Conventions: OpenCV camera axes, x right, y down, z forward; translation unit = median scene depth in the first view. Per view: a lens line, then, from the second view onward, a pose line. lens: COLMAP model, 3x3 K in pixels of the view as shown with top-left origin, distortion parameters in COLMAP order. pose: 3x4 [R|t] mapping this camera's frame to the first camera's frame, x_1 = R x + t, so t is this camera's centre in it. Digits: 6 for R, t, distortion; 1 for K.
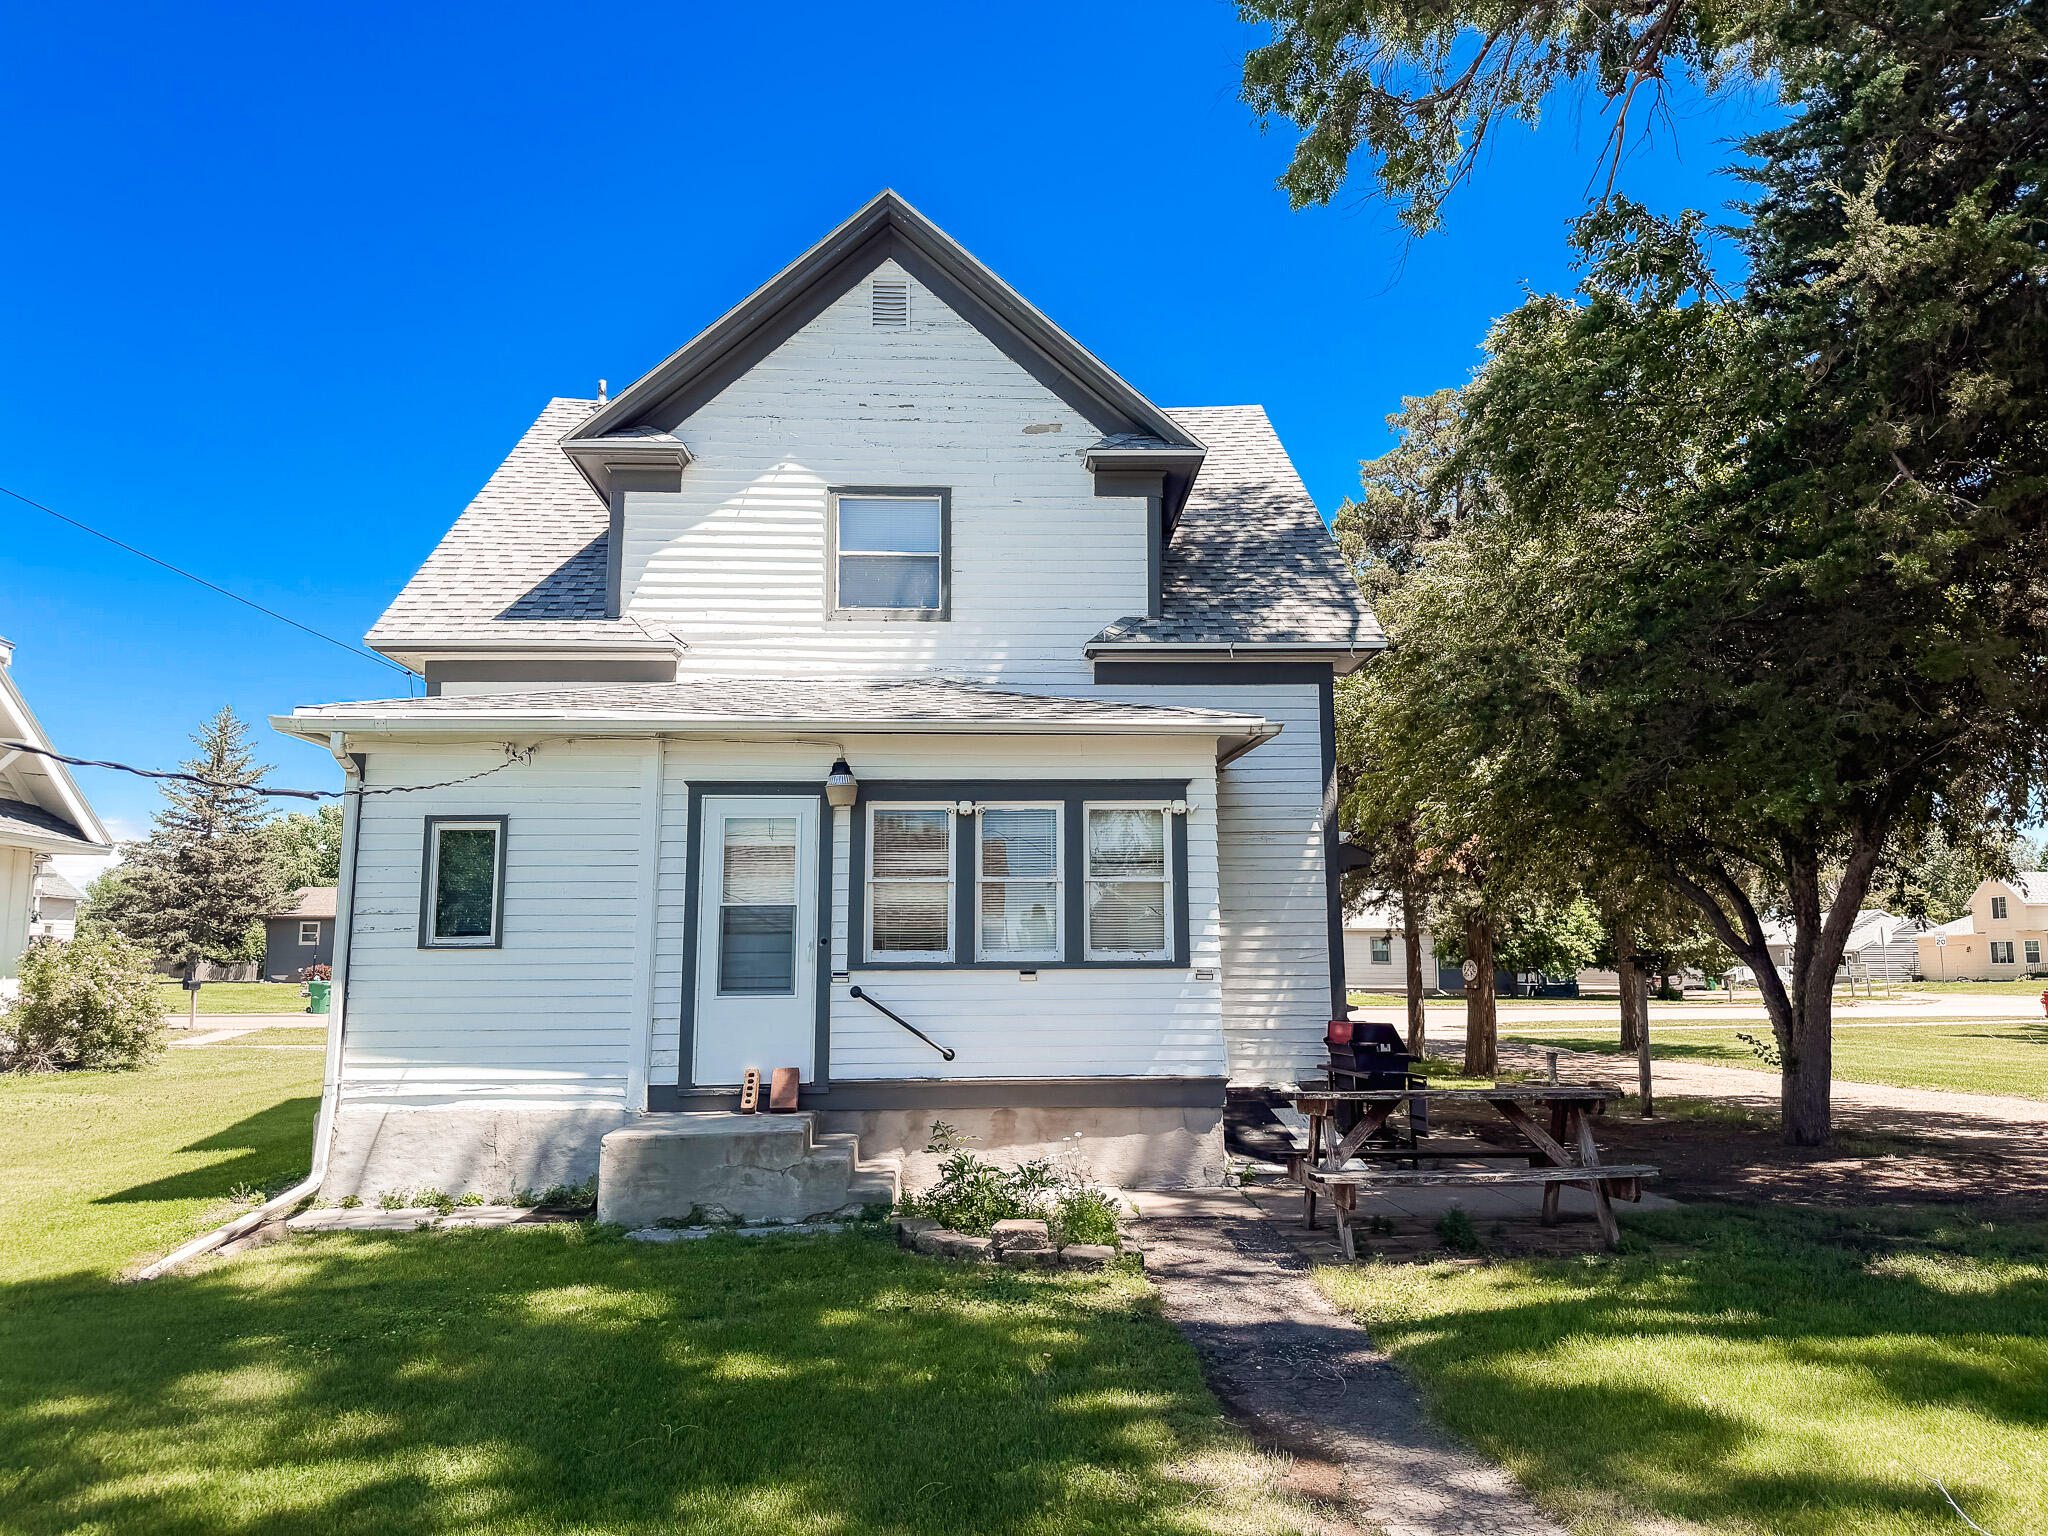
lens RADIAL K [[1440.6, 0, 1011.3], [0, 1440.6, 764.4], [0, 0, 1]] dist [0.113169, -0.179660]
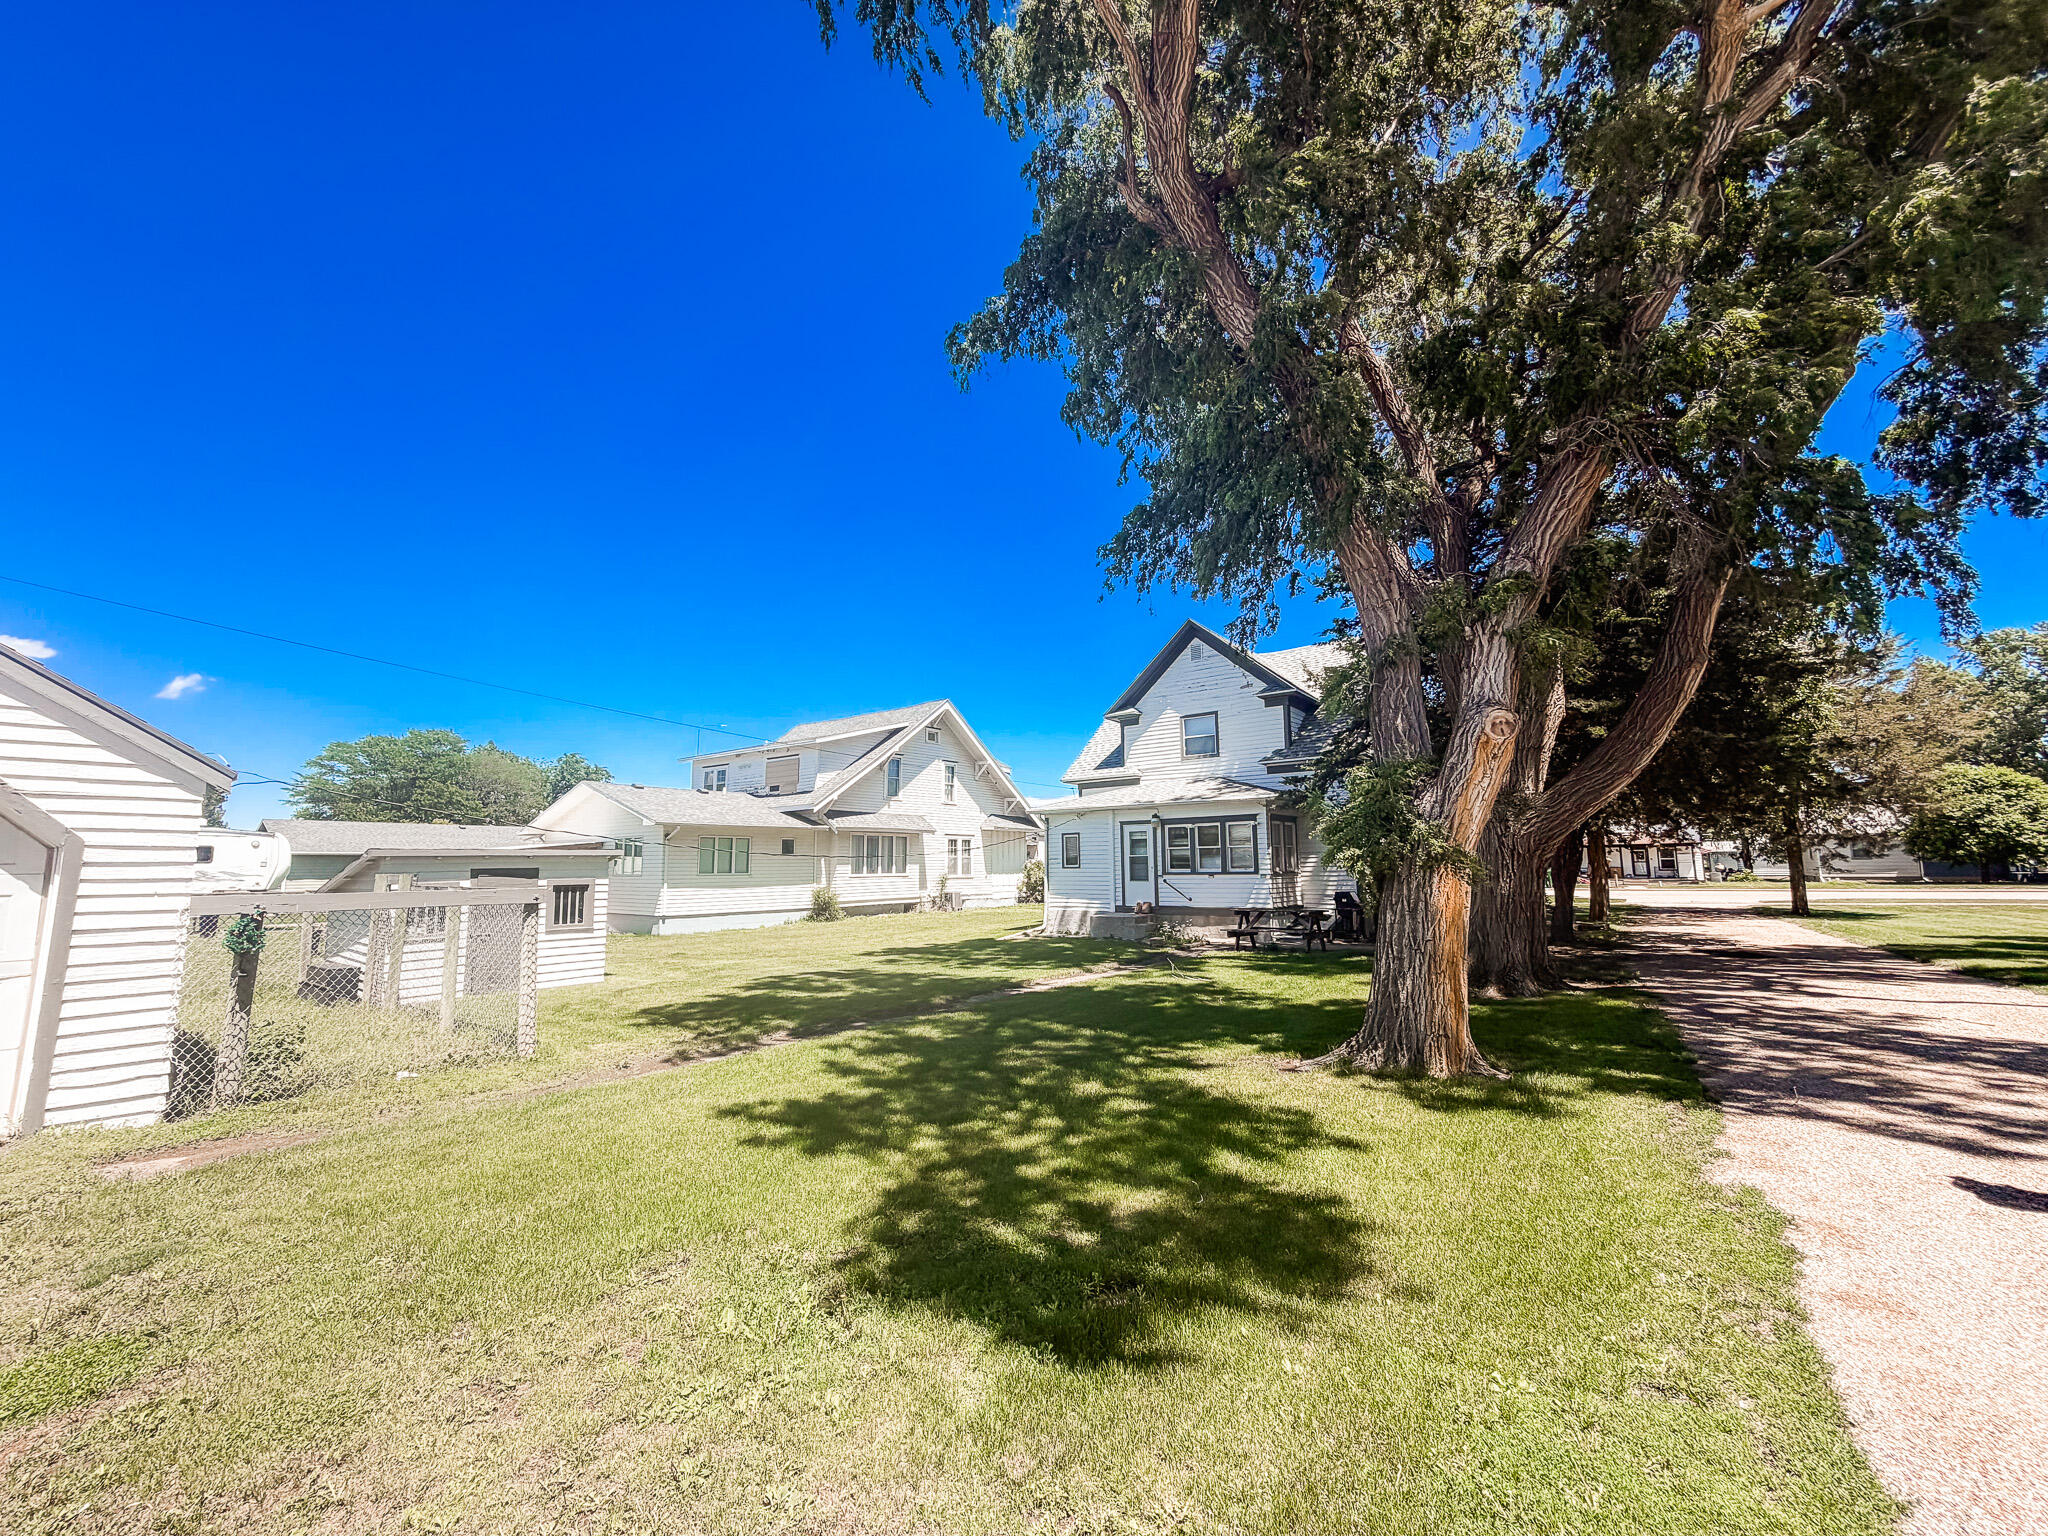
lens RADIAL K [[819.1, 0, 1024.0], [0, 819.1, 768.0], [0, 0, 1]] dist [0.000444, -0.000256]
pose [[0.778650, -0.080675, -0.622251, 0.762624], [0.095727, 0.995365, -0.009261, -0.109310], [0.620113, -0.052355, 0.782763, -0.634728]]
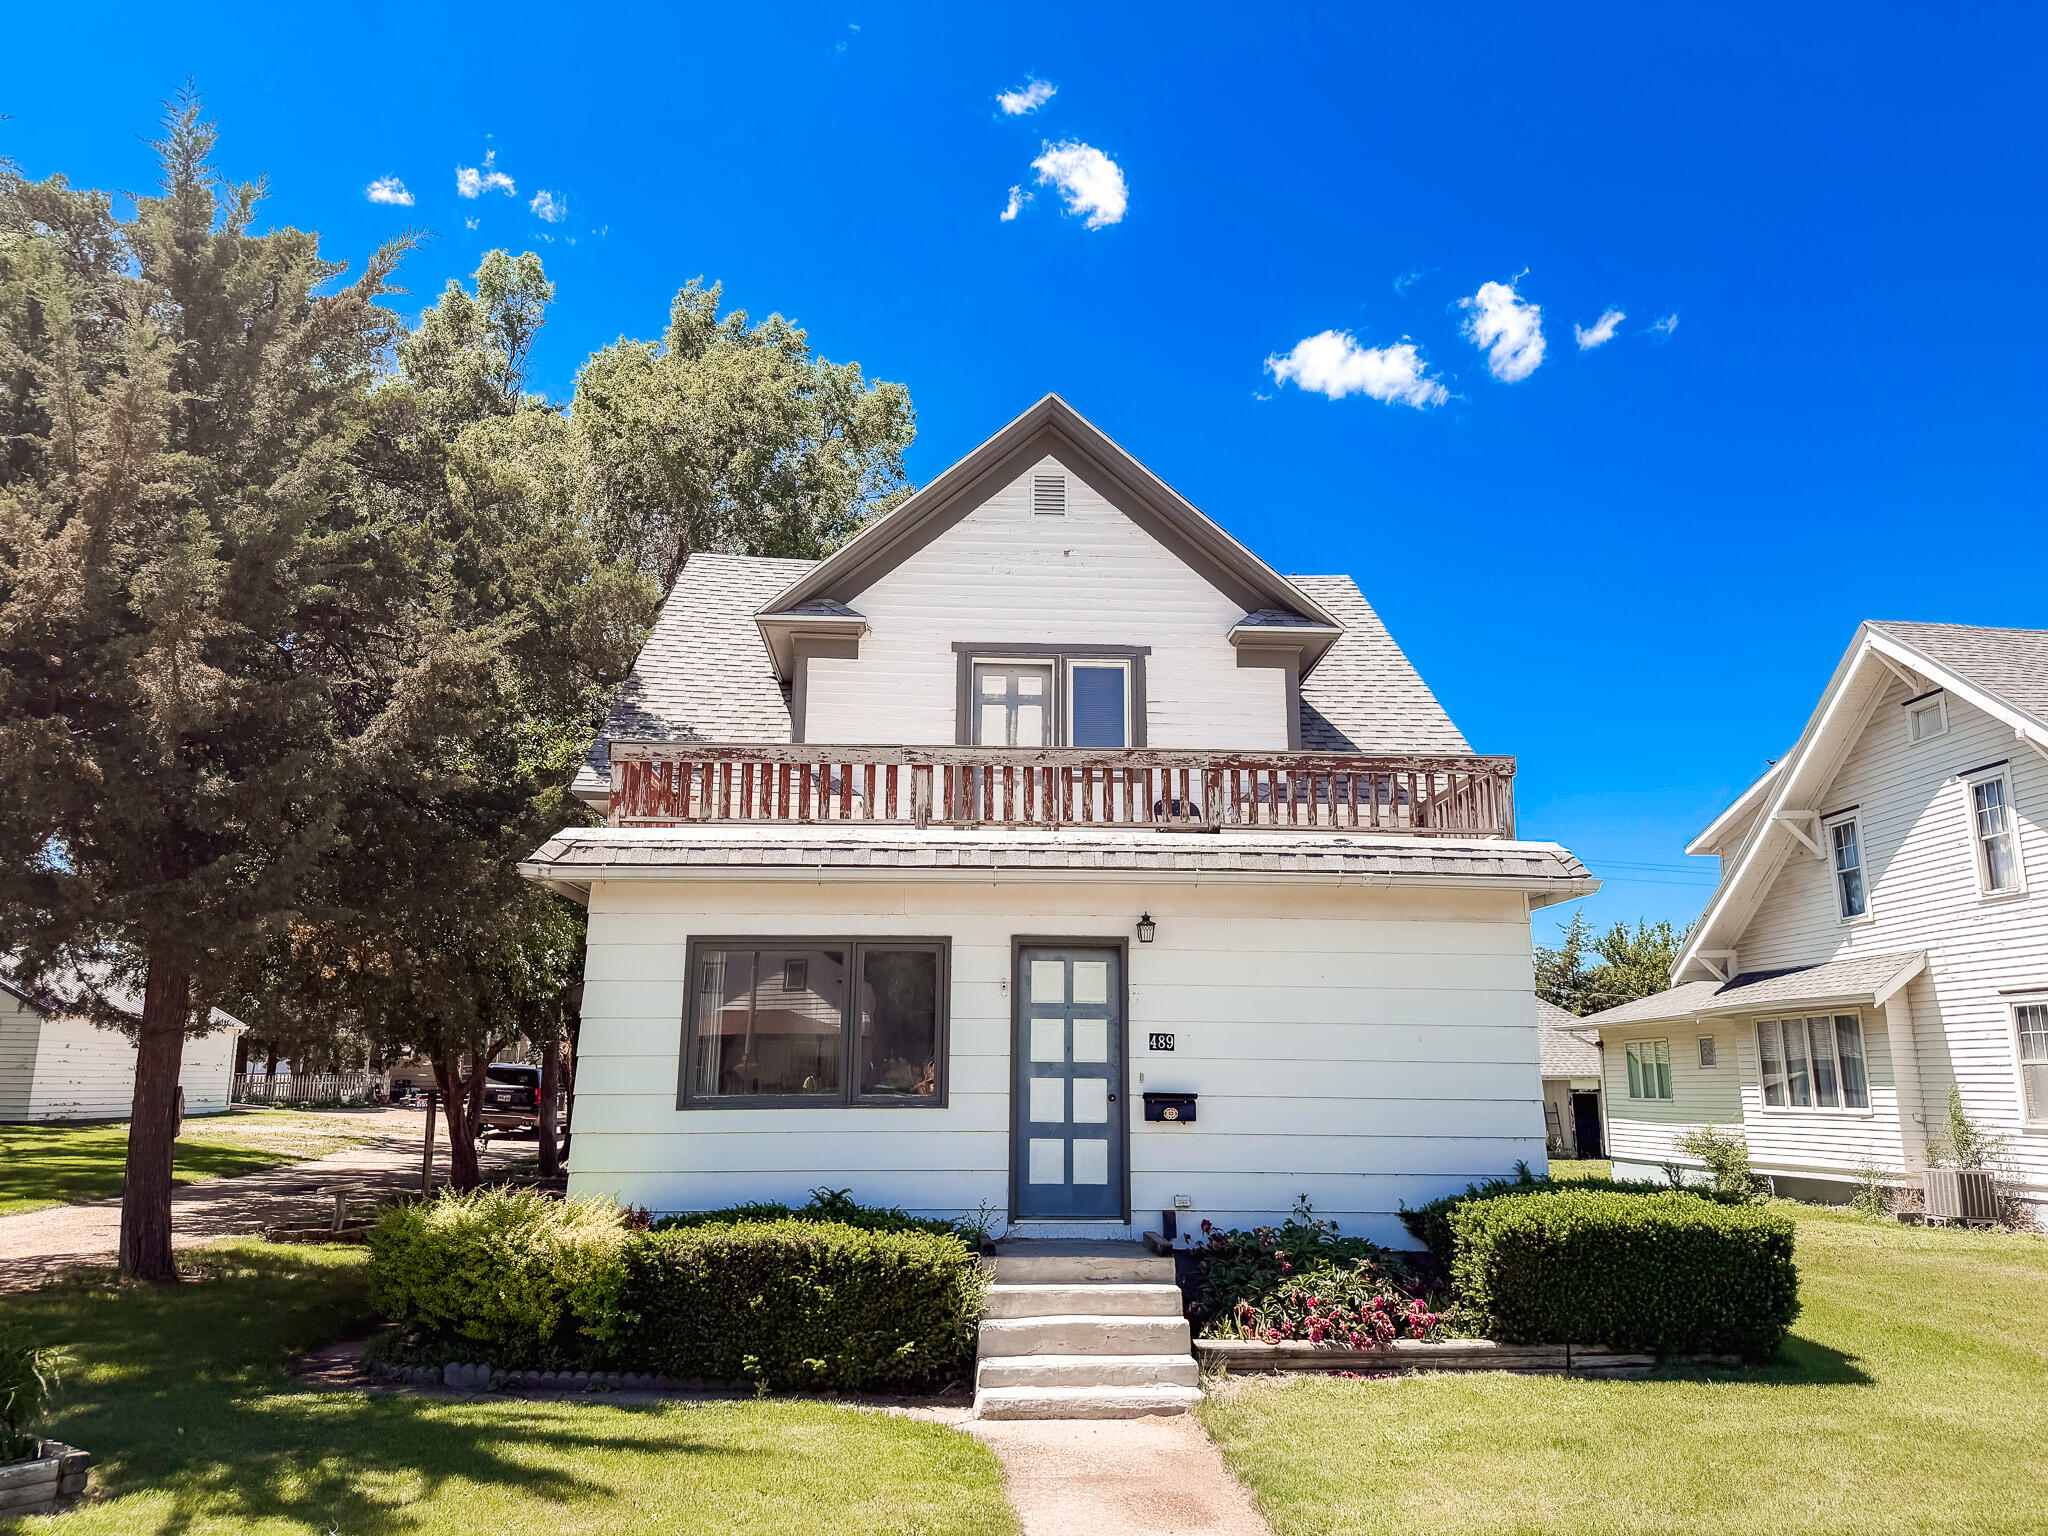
lens RADIAL K [[1440.6, 0, 1011.3], [0, 1440.6, 764.4], [0, 0, 1]] dist [0.113169, -0.179660]
pose [[-0.999777, -0.008230, -0.019426, -0.098701], [-0.000945, 0.937323, -0.348462, 0.411298], [0.021077, -0.348366, -0.937122, 3.090707]]
